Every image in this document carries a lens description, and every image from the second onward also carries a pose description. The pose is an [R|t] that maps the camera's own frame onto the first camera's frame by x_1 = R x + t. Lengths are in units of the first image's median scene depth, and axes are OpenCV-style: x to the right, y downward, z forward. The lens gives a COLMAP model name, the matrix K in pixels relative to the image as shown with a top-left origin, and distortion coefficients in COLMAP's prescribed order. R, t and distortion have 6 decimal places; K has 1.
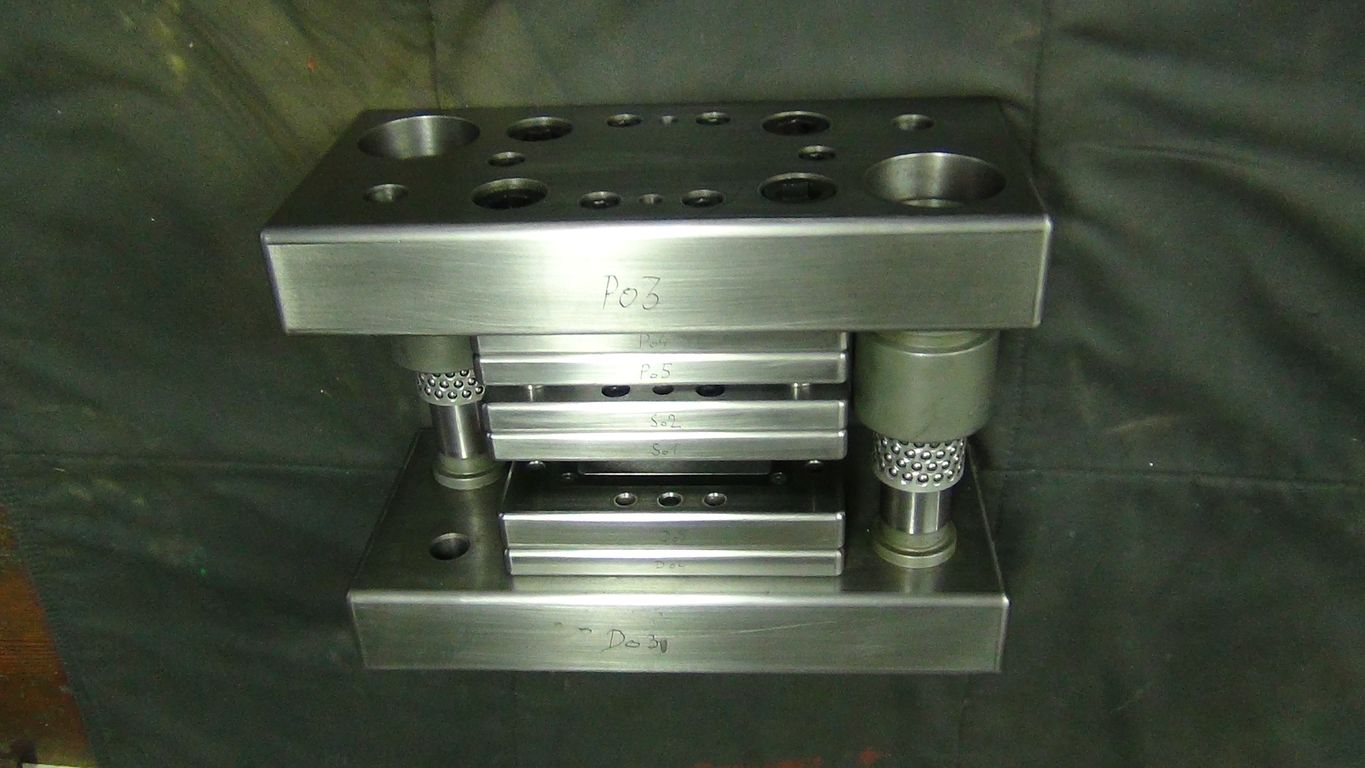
lens RADIAL K [[1256.7, 0, 686.7], [0, 1256.7, 384.5], [0, 0, 1]] dist [0.011724, 0.000000]
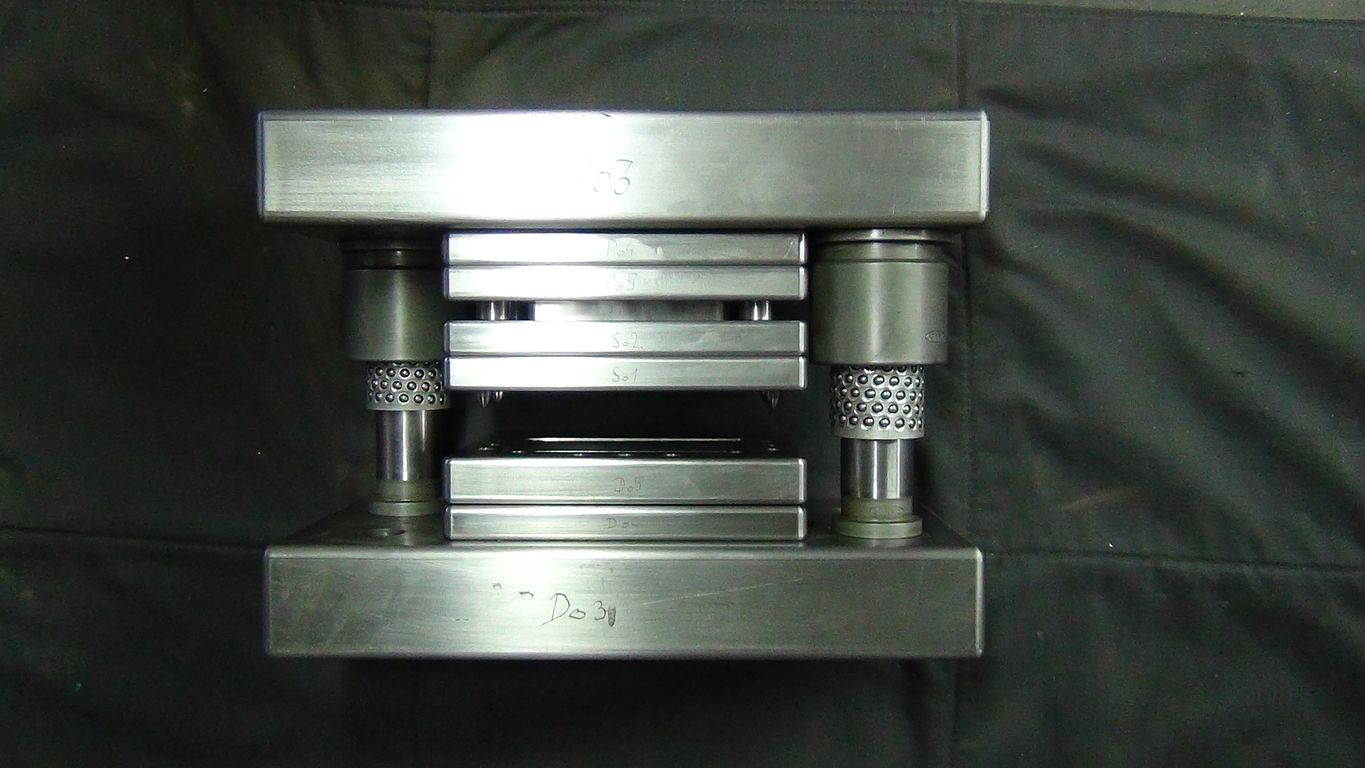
lens RADIAL K [[1256.7, 0, 694.0], [0, 1256.7, 344.9], [0, 0, 1]] dist [0.011724, 0.000000]
pose [[0.997401, 0.041083, 0.059186, -0.020433], [-0.007671, 0.877374, -0.479746, 0.451669], [-0.071637, 0.478045, 0.875409, 0.105433]]
